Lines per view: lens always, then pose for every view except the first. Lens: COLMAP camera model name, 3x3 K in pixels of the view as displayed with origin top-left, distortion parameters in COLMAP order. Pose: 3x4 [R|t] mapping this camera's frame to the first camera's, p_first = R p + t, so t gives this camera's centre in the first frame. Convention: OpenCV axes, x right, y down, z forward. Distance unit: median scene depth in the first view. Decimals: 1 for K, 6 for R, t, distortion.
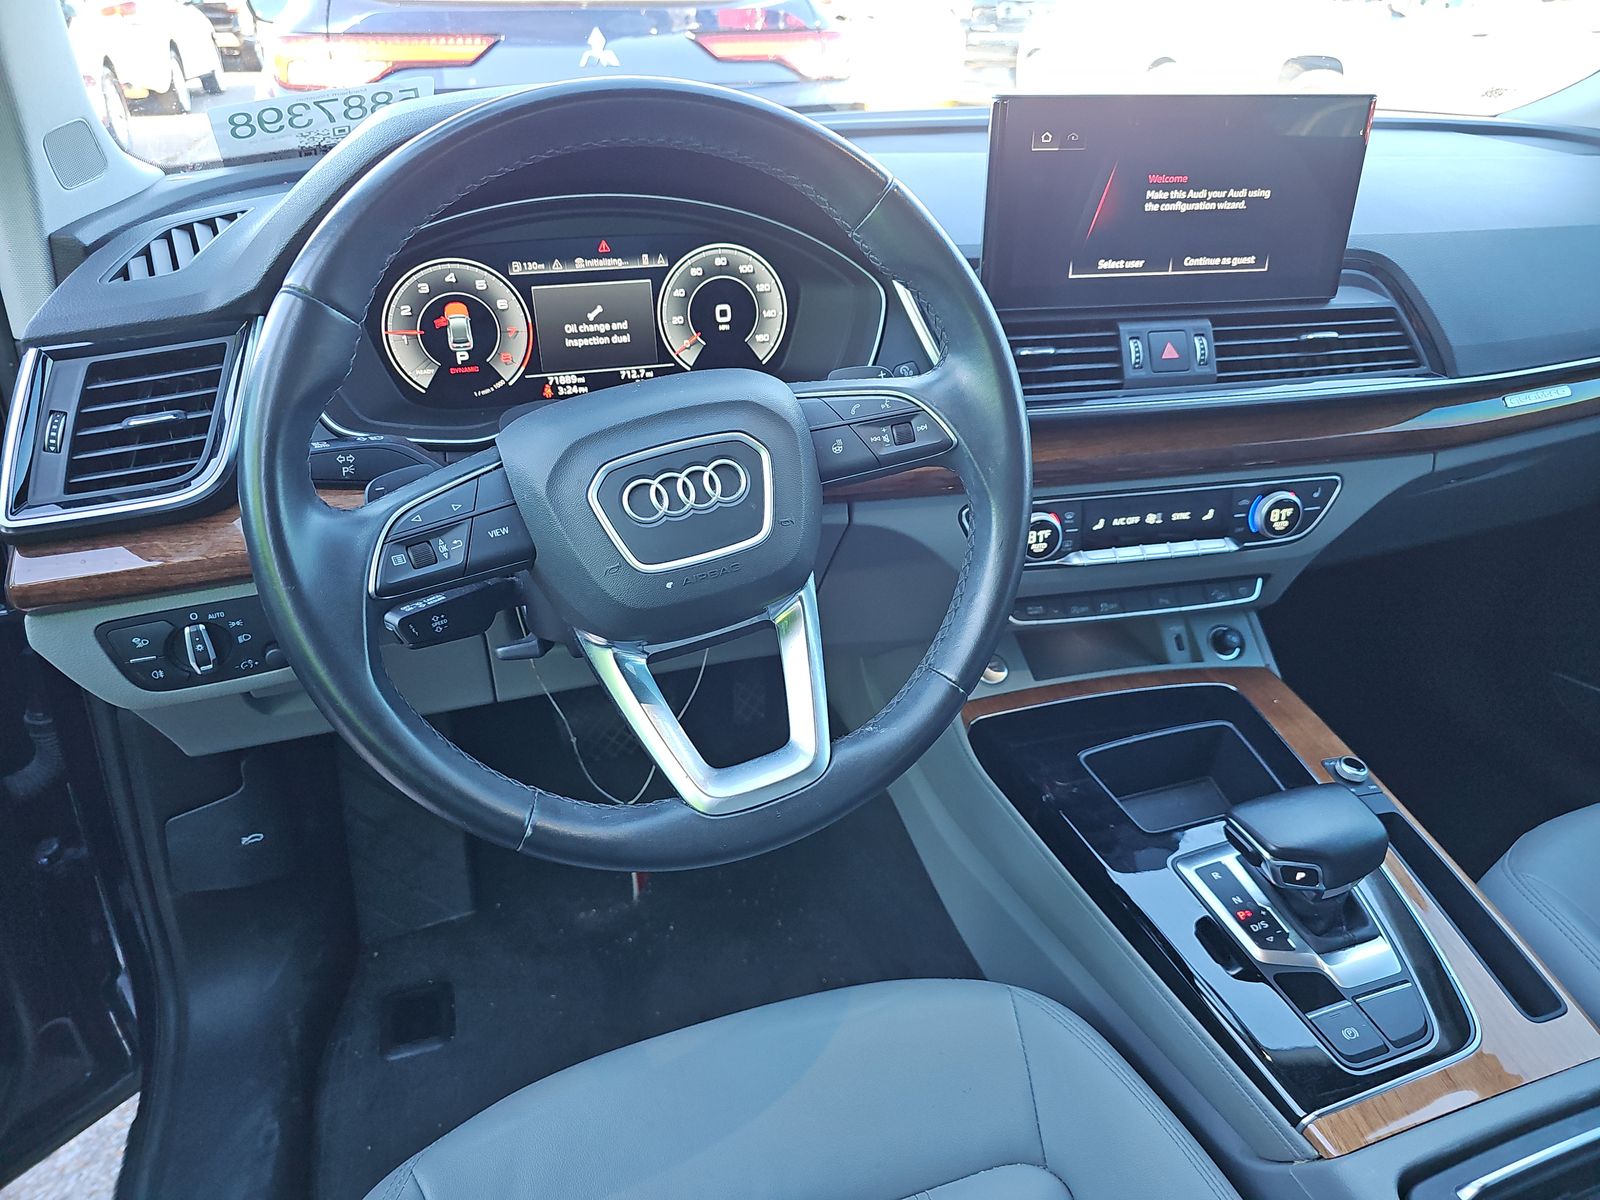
lens RADIAL K [[1081.2, 0, 800.0], [0, 1081.2, 600.0], [0, 0, 1]] dist [0.040854, -0.029532]
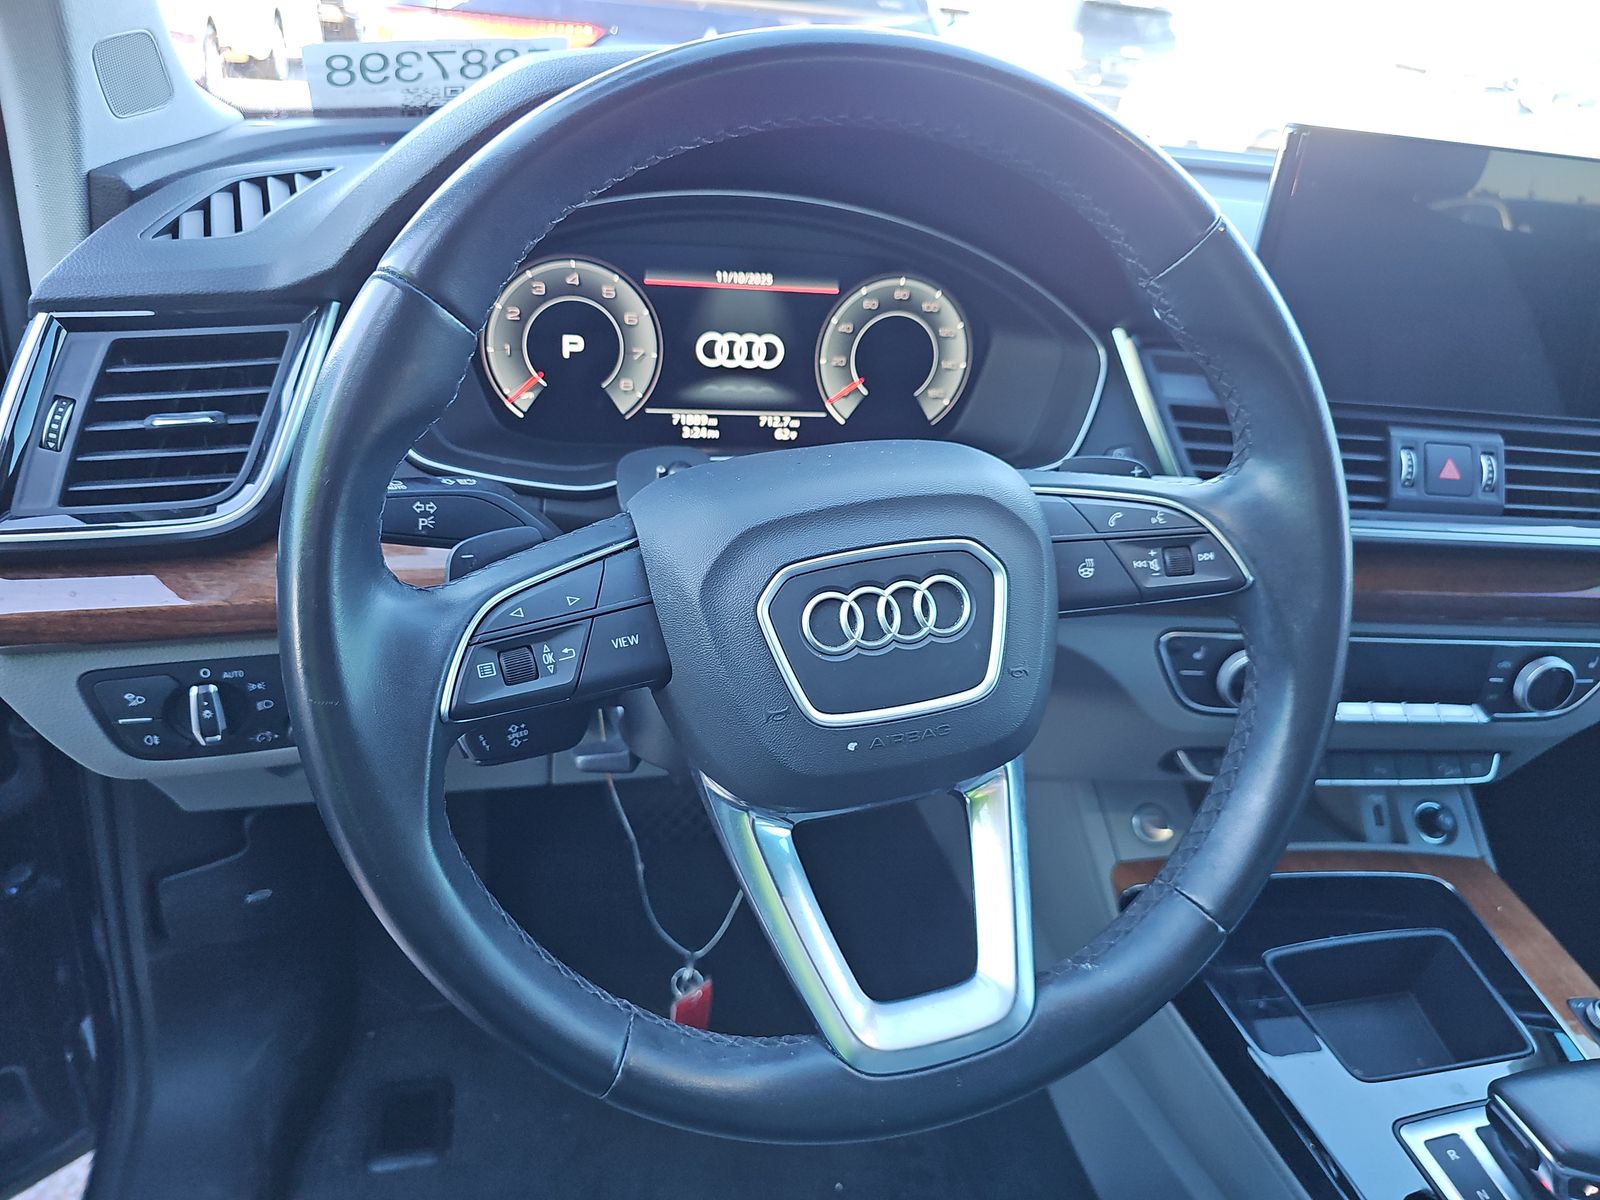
lens RADIAL K [[1076.5, 0, 783.8], [0, 1076.5, 622.8], [0, 0, 1]] dist [0.040675, -0.042679]
pose [[0.992076, 0.121407, -0.032345, -0.113087], [-0.121516, 0.992588, -0.001419, -0.064514], [0.031933, 0.005338, 0.999476, 0.216811]]
